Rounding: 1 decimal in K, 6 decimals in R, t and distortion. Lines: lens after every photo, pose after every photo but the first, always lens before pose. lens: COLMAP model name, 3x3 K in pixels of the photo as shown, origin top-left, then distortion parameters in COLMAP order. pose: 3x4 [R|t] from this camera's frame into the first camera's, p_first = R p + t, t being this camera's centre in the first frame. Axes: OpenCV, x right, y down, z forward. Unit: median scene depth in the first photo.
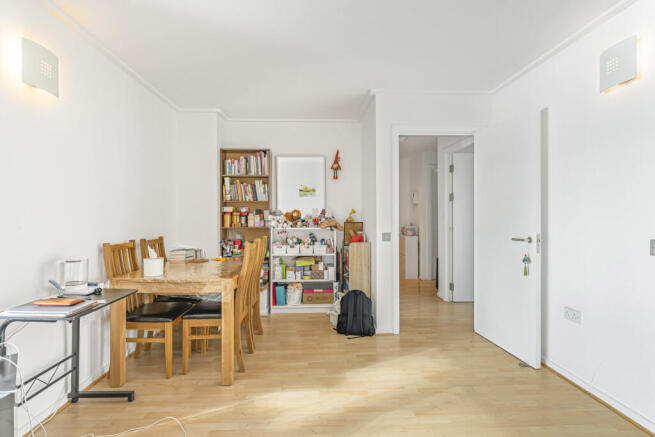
lens RADIAL K [[325.1, 0, 328.0], [0, 325.1, 215.9], [0, 0, 1]] dist [-0.001165, -0.000608]
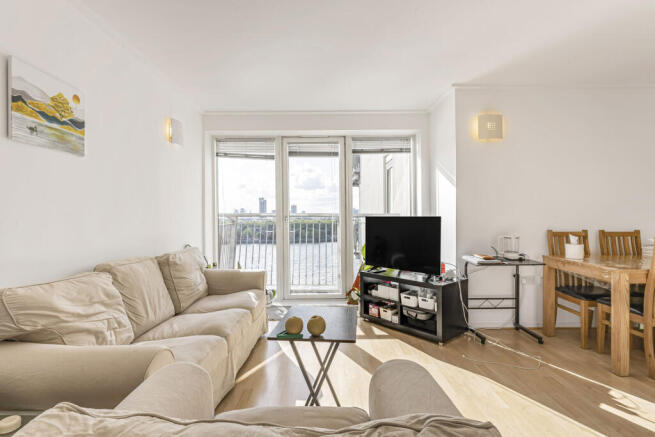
lens RADIAL K [[325.6, 0, 327.5], [0, 325.6, 218.5], [0, 0, 1]] dist [-0.001228, -0.000743]
pose [[-0.059621, -0.004543, -0.998211, 0.500170], [0.004344, 0.999979, -0.004810, 0.027641], [0.998212, -0.004624, -0.059600, 0.115119]]
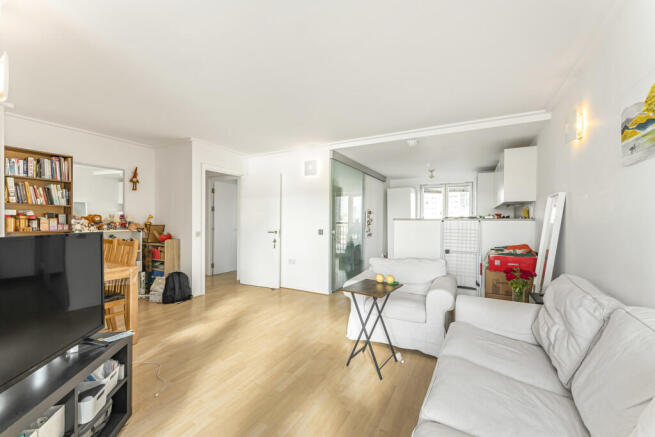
lens RADIAL K [[256.1, 0, 323.2], [0, 256.1, 222.4], [0, 0, 1]] dist [0.001202, 0.000088]
pose [[0.537685, 0.000655, 0.843145, -0.532812], [-0.007821, 0.999961, 0.004211, -0.001418], [-0.843109, -0.008858, 0.537669, -0.166662]]
